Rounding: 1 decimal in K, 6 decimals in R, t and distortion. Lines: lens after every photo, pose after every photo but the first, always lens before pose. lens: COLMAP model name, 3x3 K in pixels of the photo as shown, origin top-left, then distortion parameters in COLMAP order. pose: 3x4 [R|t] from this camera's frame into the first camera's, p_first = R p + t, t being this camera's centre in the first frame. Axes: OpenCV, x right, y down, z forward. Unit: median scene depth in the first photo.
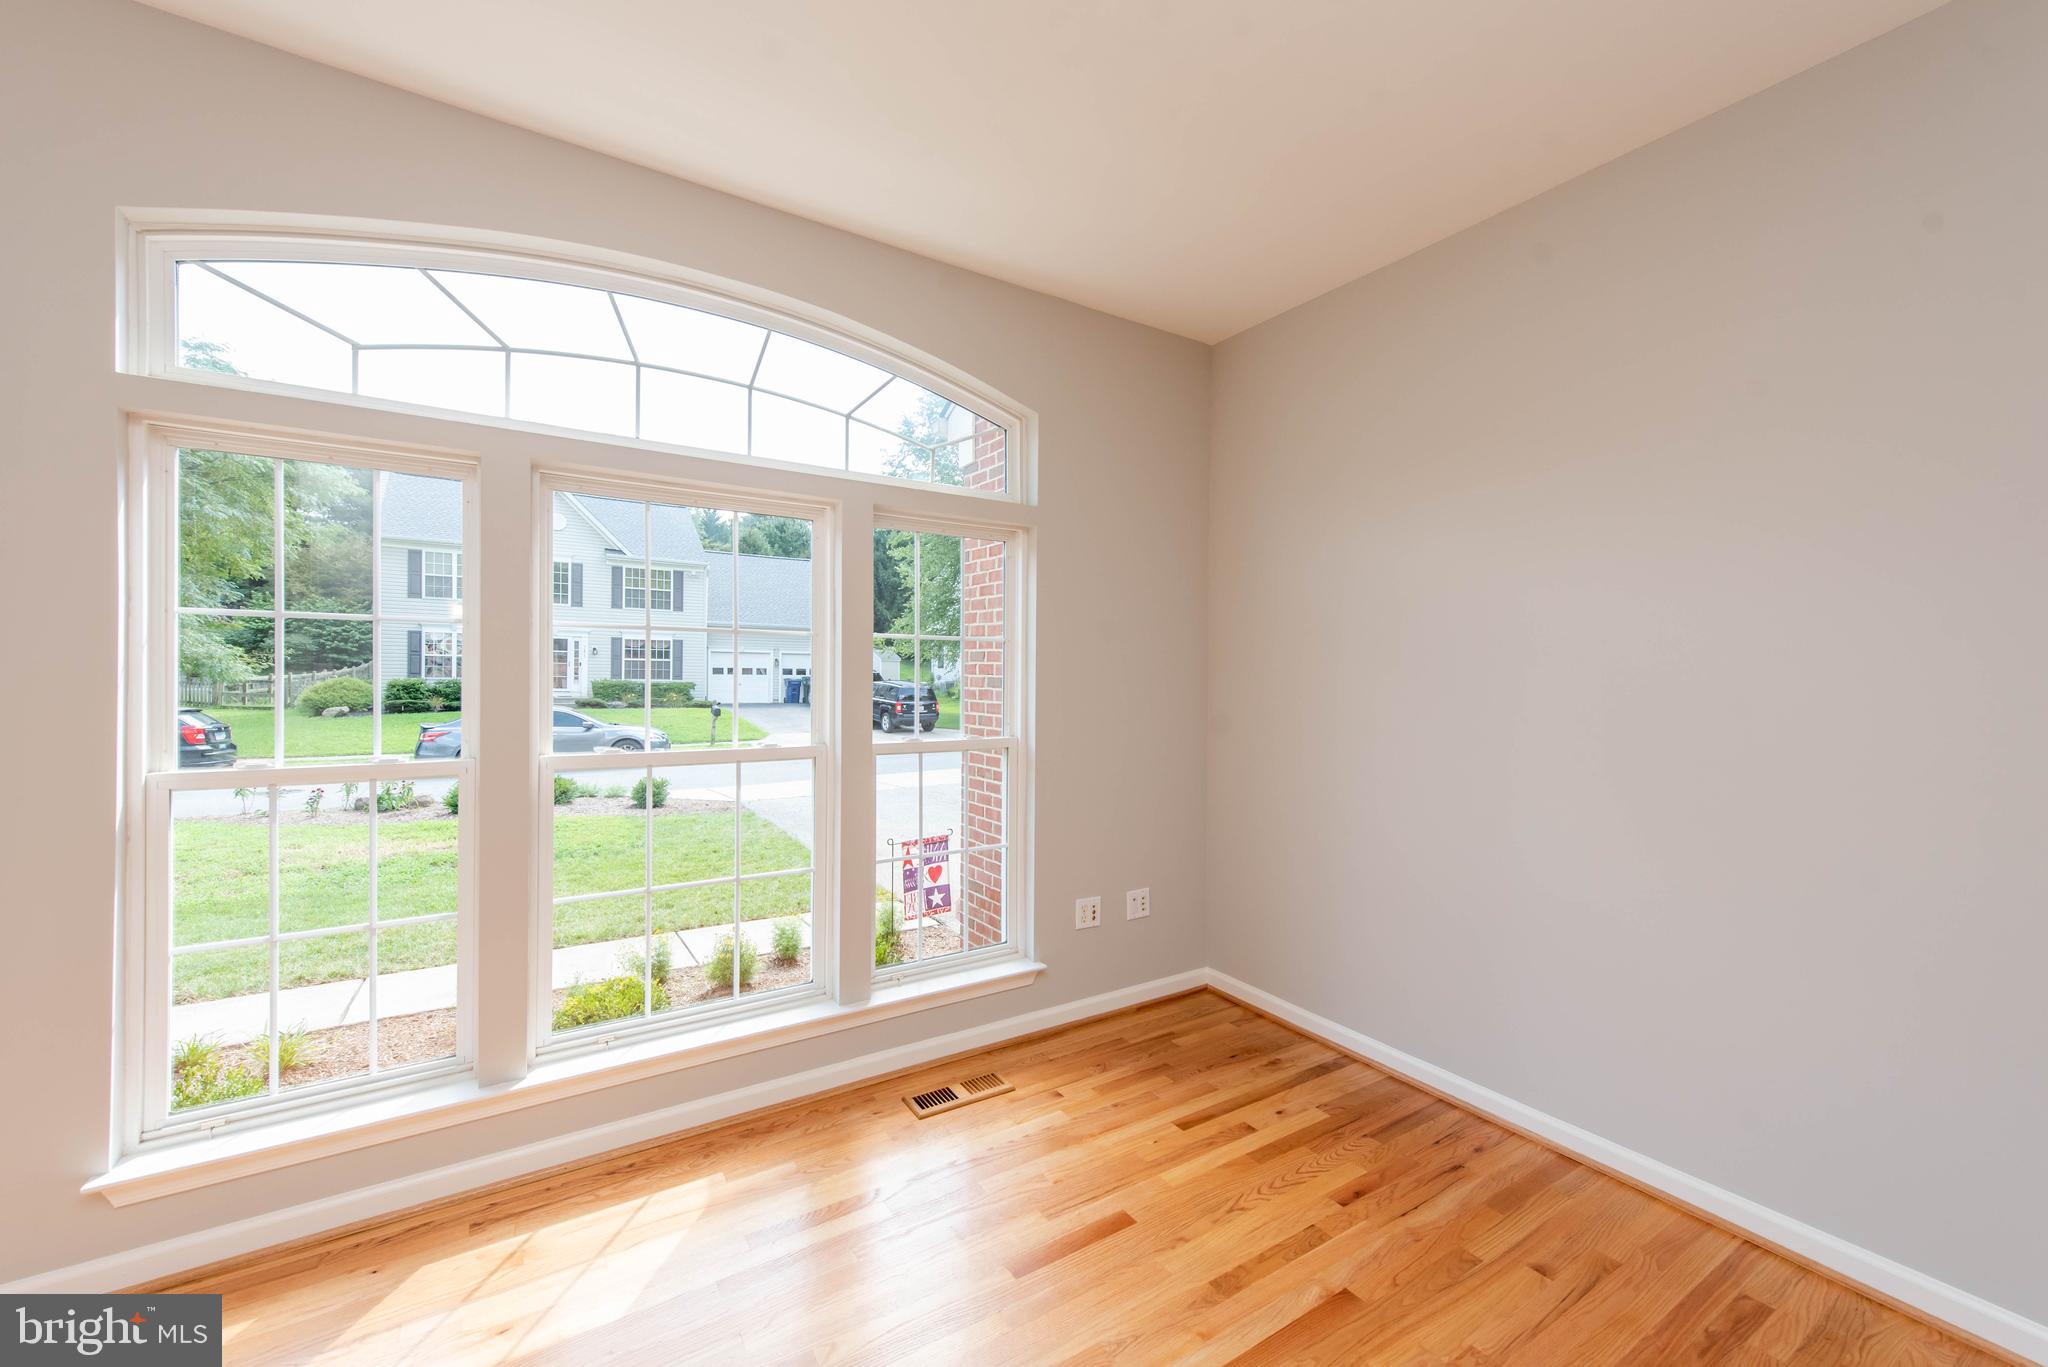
lens RADIAL K [[804.6, 0, 1026.2], [0, 804.6, 679.2], [0, 0, 1]] dist [0.015517, -0.004490]
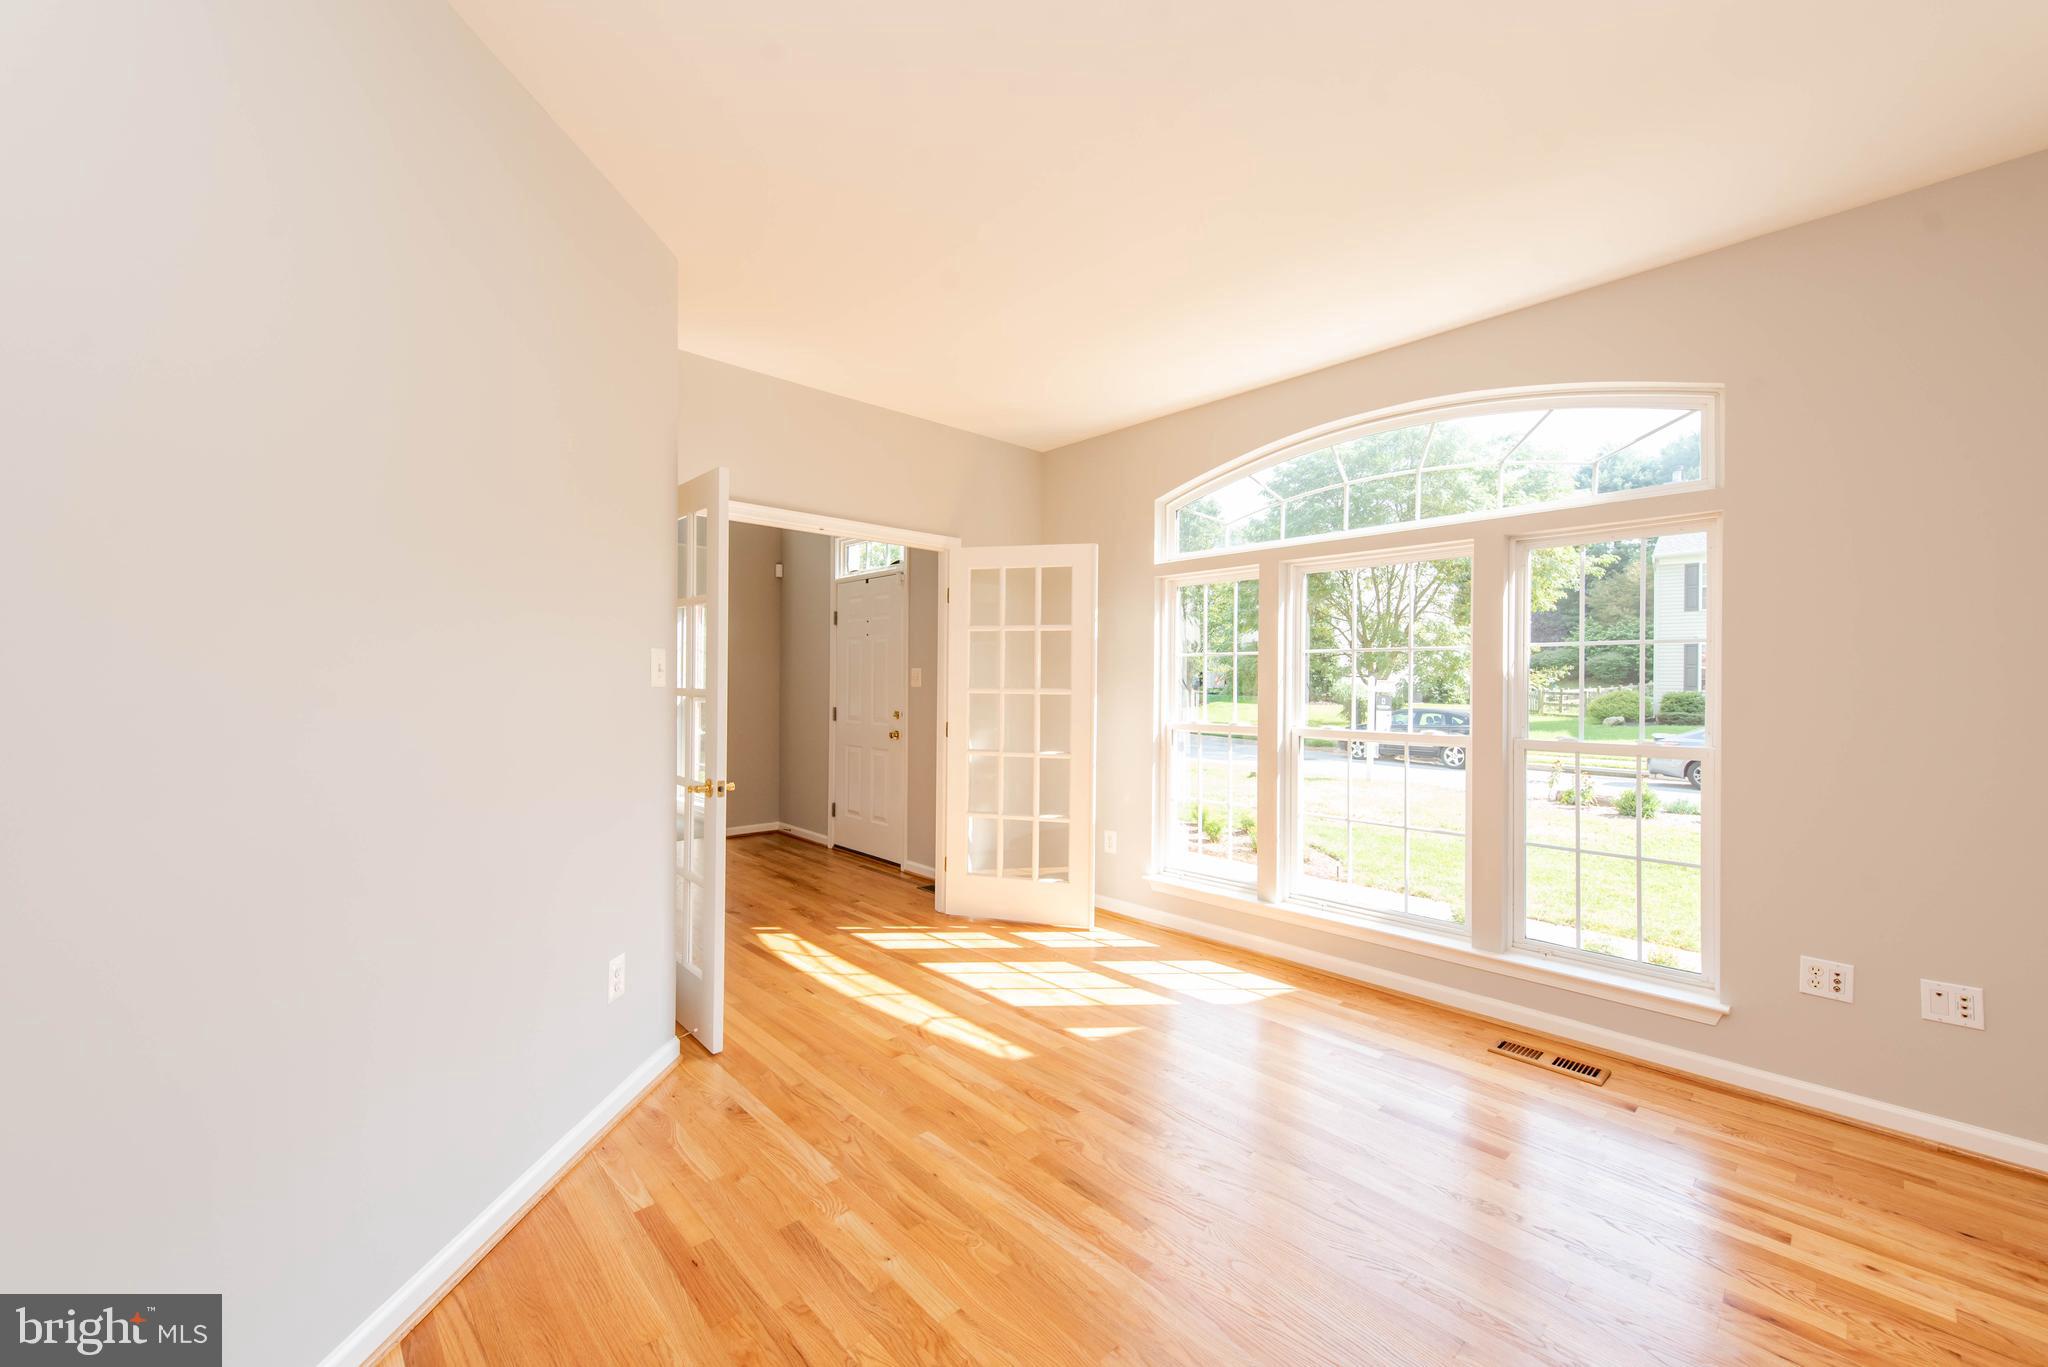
lens RADIAL K [[804.6, 0, 1026.2], [0, 804.6, 679.2], [0, 0, 1]] dist [0.015517, -0.004490]
pose [[0.177729, -0.012906, -0.983995, 0.741132], [-0.004043, 0.999896, -0.013844, 0.010951], [0.984071, 0.006439, 0.177658, 0.087252]]
